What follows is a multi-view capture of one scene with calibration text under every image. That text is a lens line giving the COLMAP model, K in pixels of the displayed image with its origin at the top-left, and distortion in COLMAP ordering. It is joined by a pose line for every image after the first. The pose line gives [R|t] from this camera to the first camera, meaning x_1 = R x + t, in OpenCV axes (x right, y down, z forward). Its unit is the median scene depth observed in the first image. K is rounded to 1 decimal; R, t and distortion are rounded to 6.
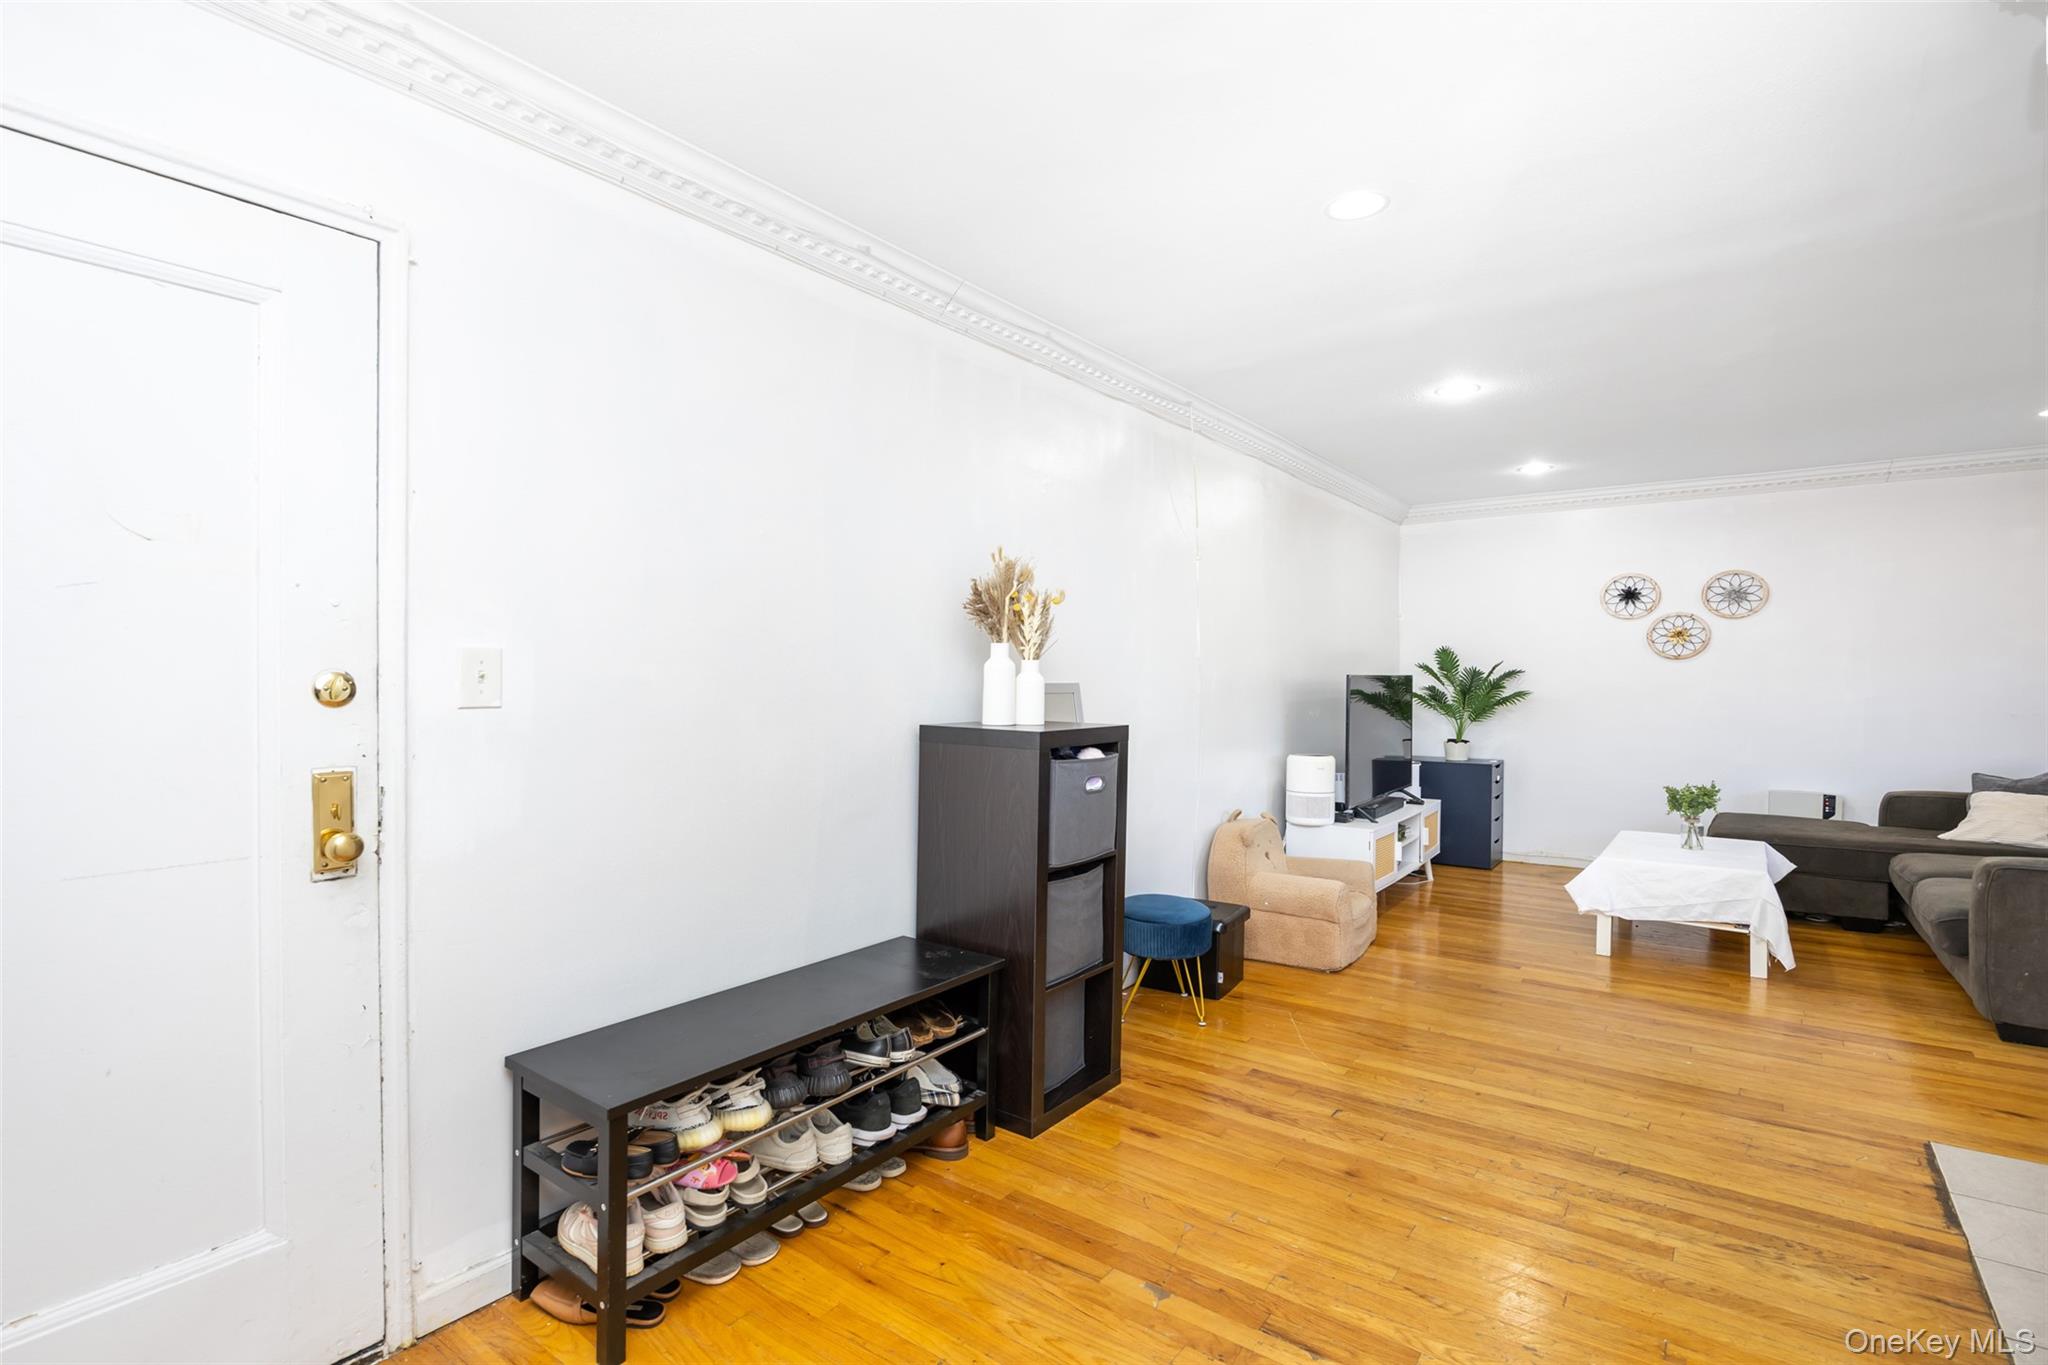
lens RADIAL K [[922.9, 0, 1024.0], [0, 922.9, 682.5], [0, 0, 1]] dist [0.010038, -0.000079]
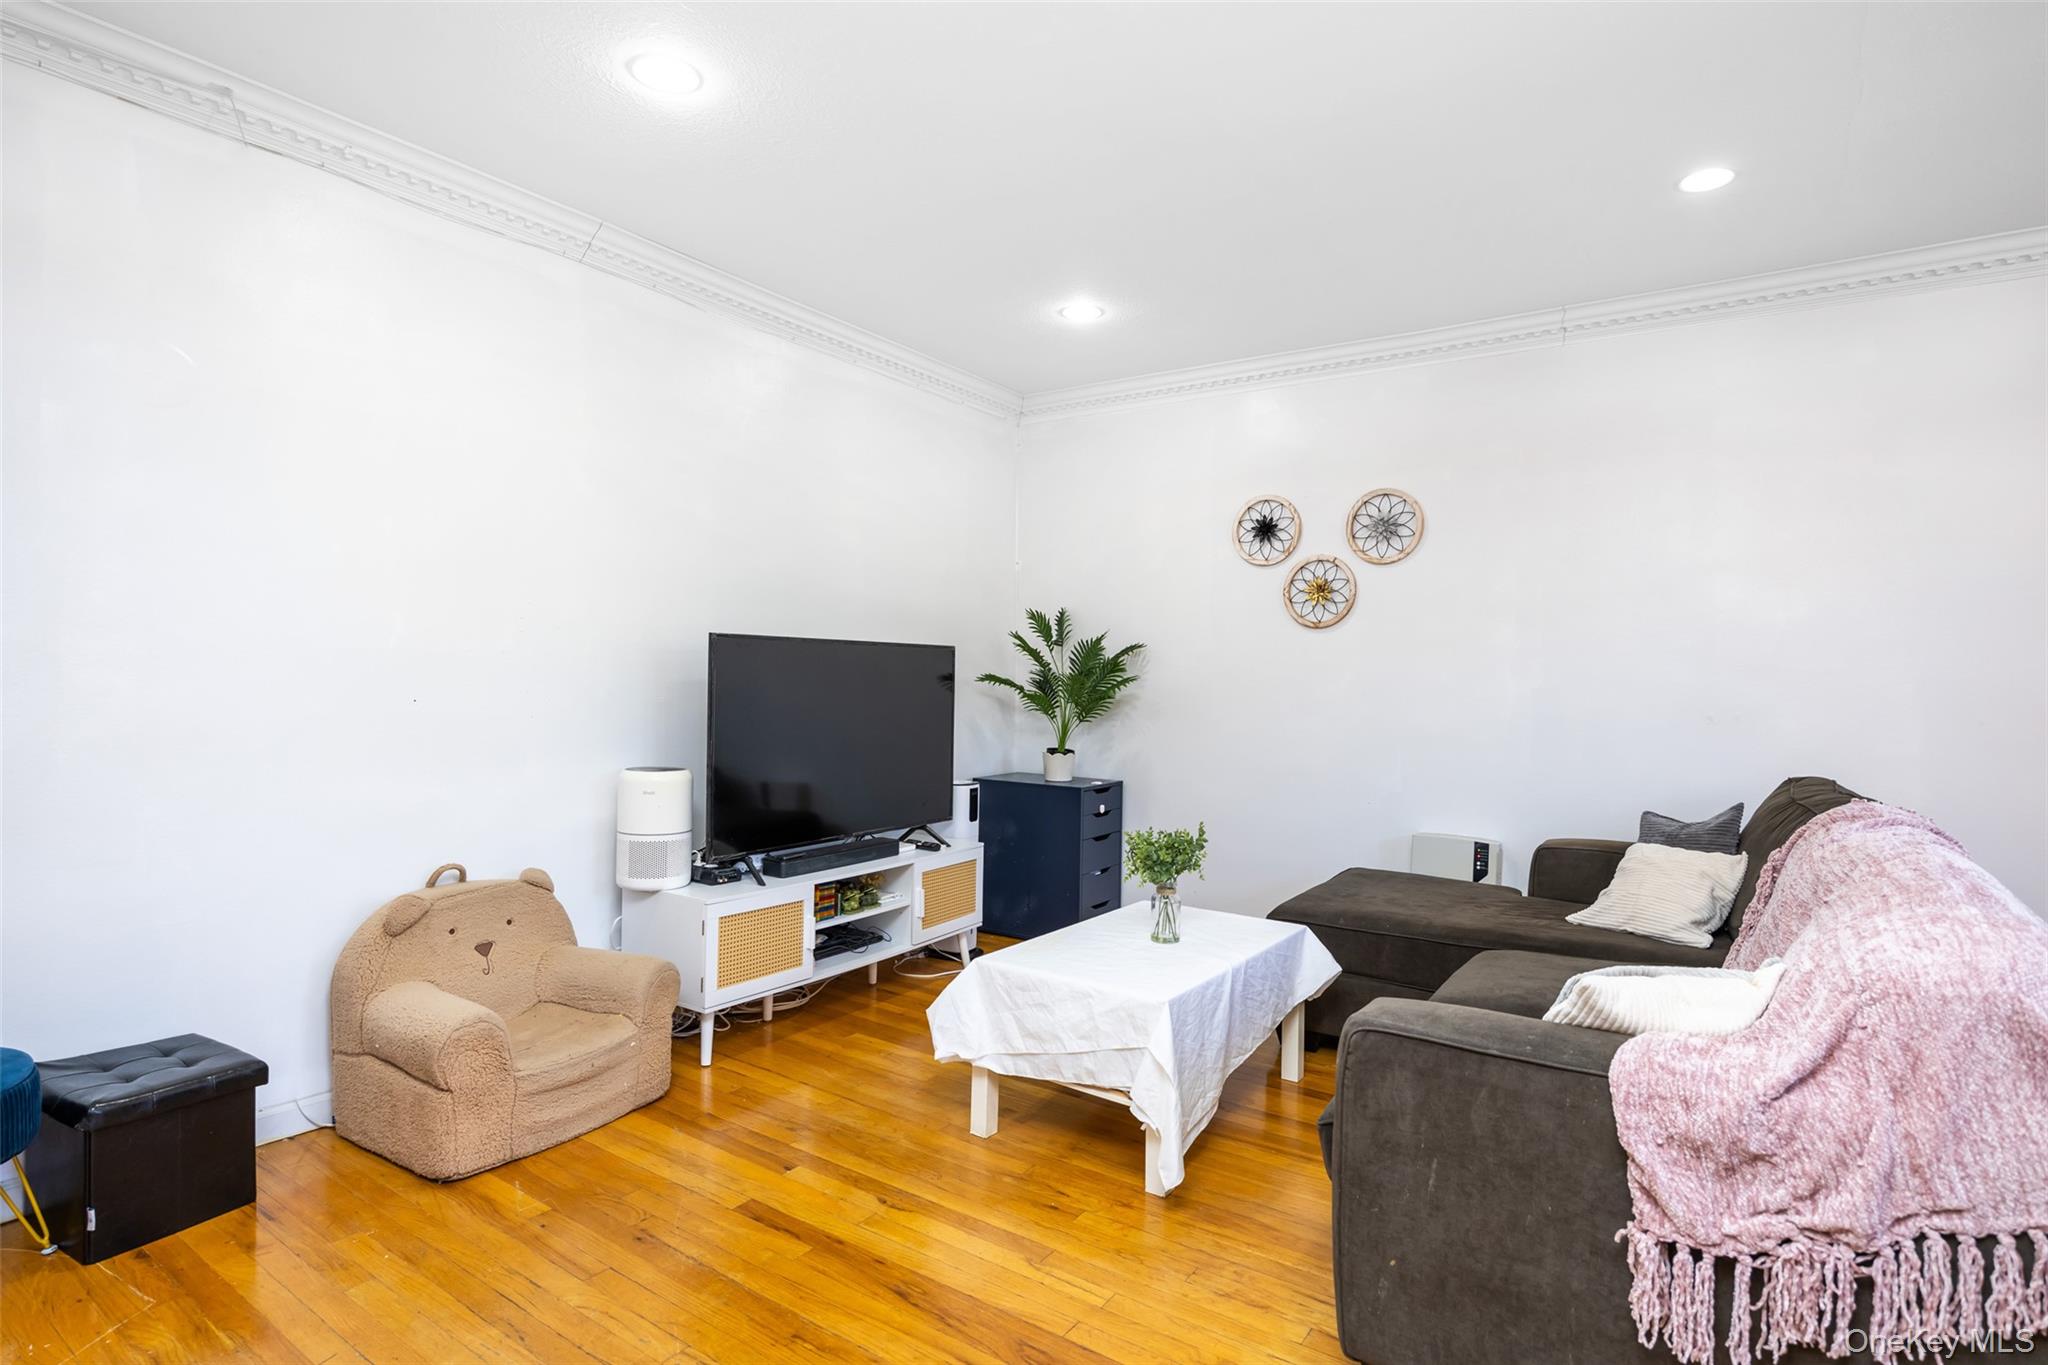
lens RADIAL K [[1027.0, 0, 1186.6], [0, 1027.0, 681.8], [0, 0, 1]] dist [0.002325, -0.000610]
pose [[0.996303, 0.016640, 0.084277, 0.571104], [-0.016476, 0.999861, -0.002638, 0.016154], [-0.084309, 0.001240, 0.996439, 0.305458]]
